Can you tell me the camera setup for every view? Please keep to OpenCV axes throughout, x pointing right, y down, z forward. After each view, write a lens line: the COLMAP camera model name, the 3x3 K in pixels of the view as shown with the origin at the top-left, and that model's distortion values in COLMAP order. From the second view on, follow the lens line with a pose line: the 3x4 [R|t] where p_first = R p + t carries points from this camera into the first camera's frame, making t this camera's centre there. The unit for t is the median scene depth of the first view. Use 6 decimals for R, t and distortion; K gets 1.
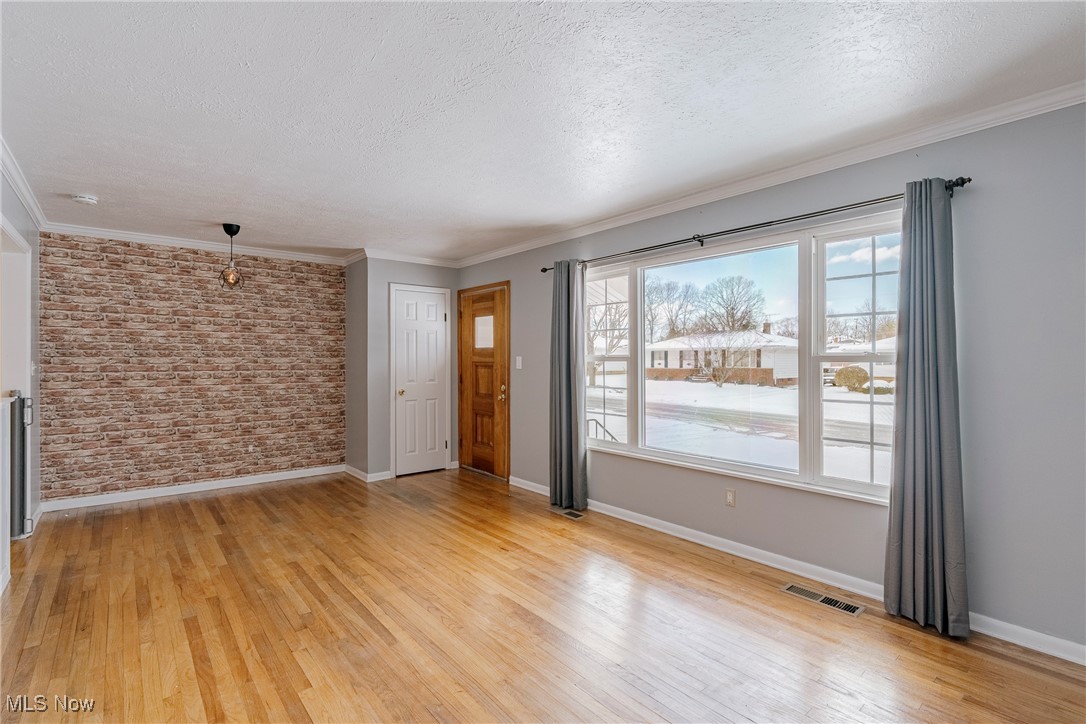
lens RADIAL K [[512.9, 0, 554.2], [0, 512.9, 357.8], [0, 0, 1]] dist [-0.010003, 0.001956]
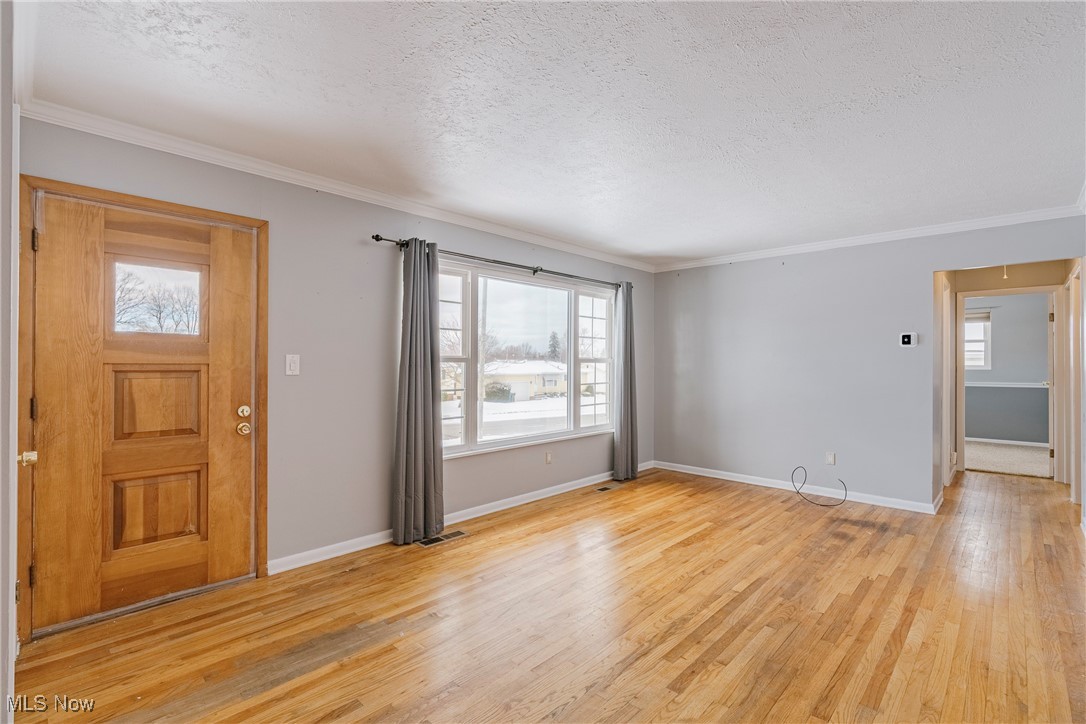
lens RADIAL K [[495.9, 0, 546.4], [0, 495.9, 360.1], [0, 0, 1]] dist [-0.003077, -0.000403]
pose [[-0.106340, 0.007124, 0.994304, -0.920844], [-0.005878, 0.999952, -0.007793, 0.009678], [-0.994312, -0.006673, -0.106293, 1.027795]]
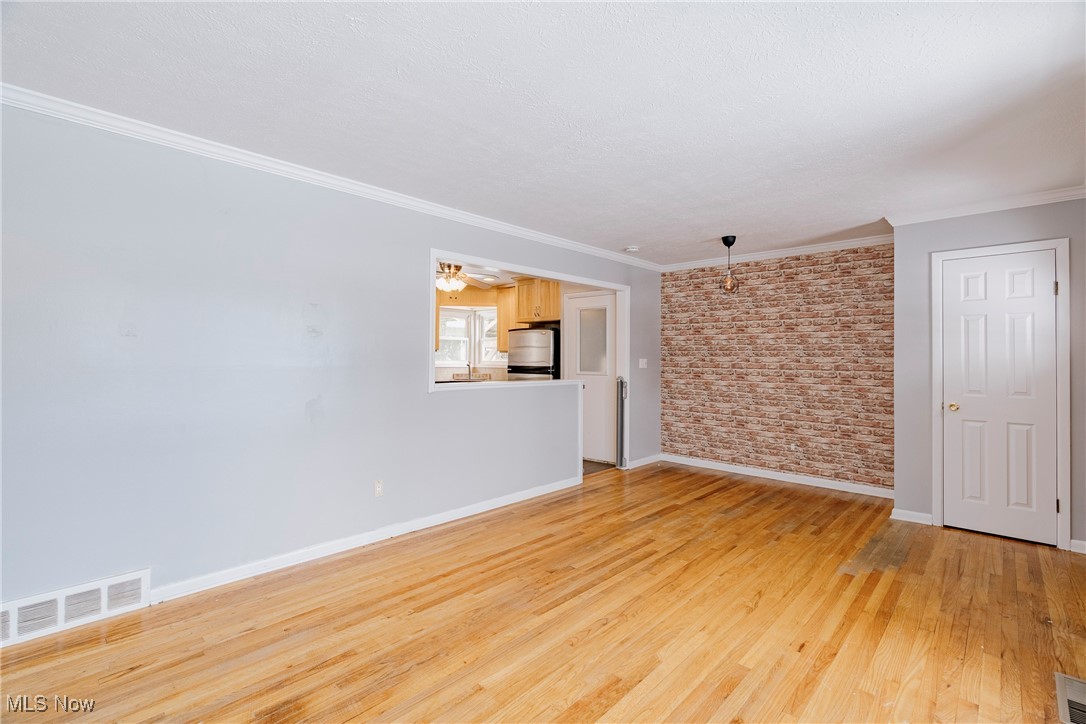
lens RADIAL K [[495.9, 0, 537.4], [0, 495.9, 356.5], [0, 0, 1]] dist [-0.003077, -0.000403]
pose [[0.091312, -0.002569, -0.995819, 0.456655], [-0.003782, 0.999989, -0.002926, 0.004704], [0.995815, 0.004034, 0.091302, 0.548708]]
